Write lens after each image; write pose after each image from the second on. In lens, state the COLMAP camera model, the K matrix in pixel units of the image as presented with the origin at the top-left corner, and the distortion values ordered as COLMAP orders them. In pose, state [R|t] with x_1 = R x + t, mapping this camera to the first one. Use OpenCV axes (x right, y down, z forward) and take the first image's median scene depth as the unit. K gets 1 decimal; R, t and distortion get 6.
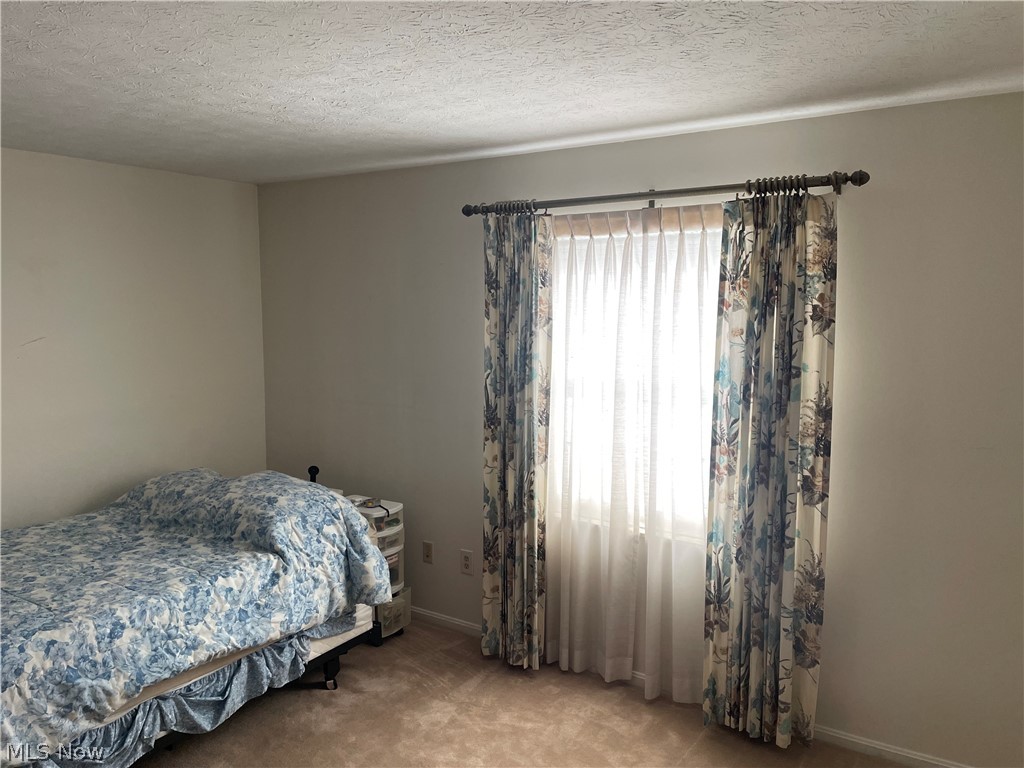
lens RADIAL K [[772.0, 0, 513.7], [0, 772.0, 384.5], [0, 0, 1]] dist [0.060984, -0.069017]
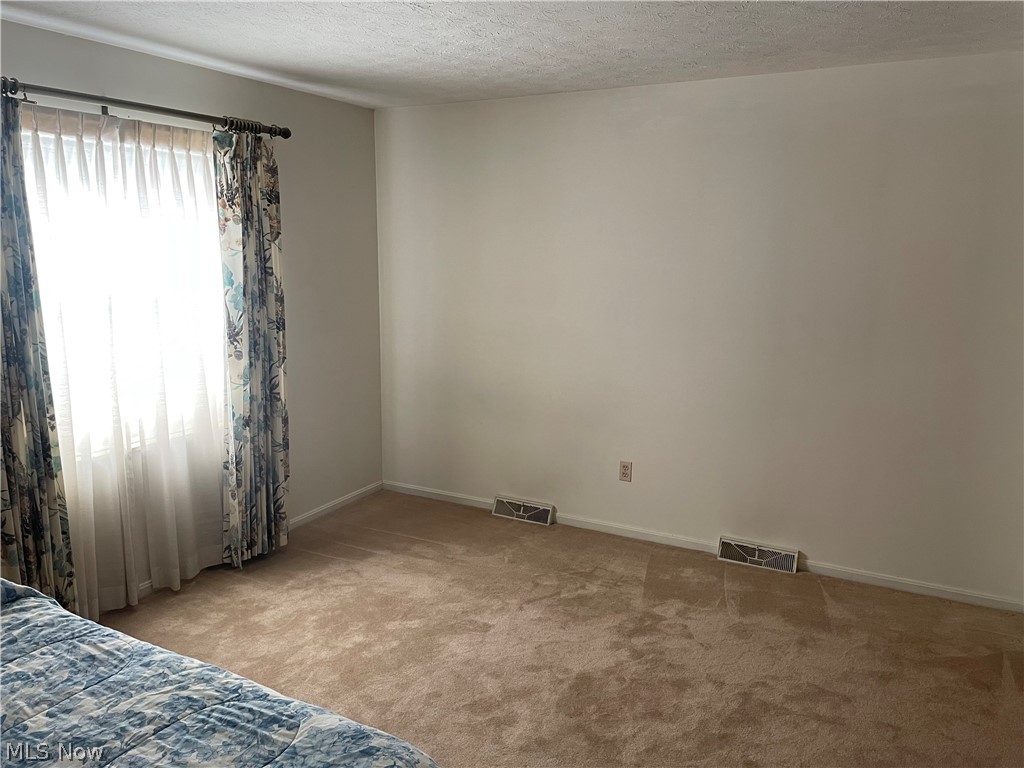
lens RADIAL K [[772.0, 0, 513.0], [0, 772.0, 384.0], [0, 0, 1]] dist [0.060984, -0.069017]
pose [[-0.121967, -0.195573, 0.973075, -1.015117], [0.084329, 0.974808, 0.206491, -0.066936], [-0.988945, 0.107244, -0.102402, 0.717473]]
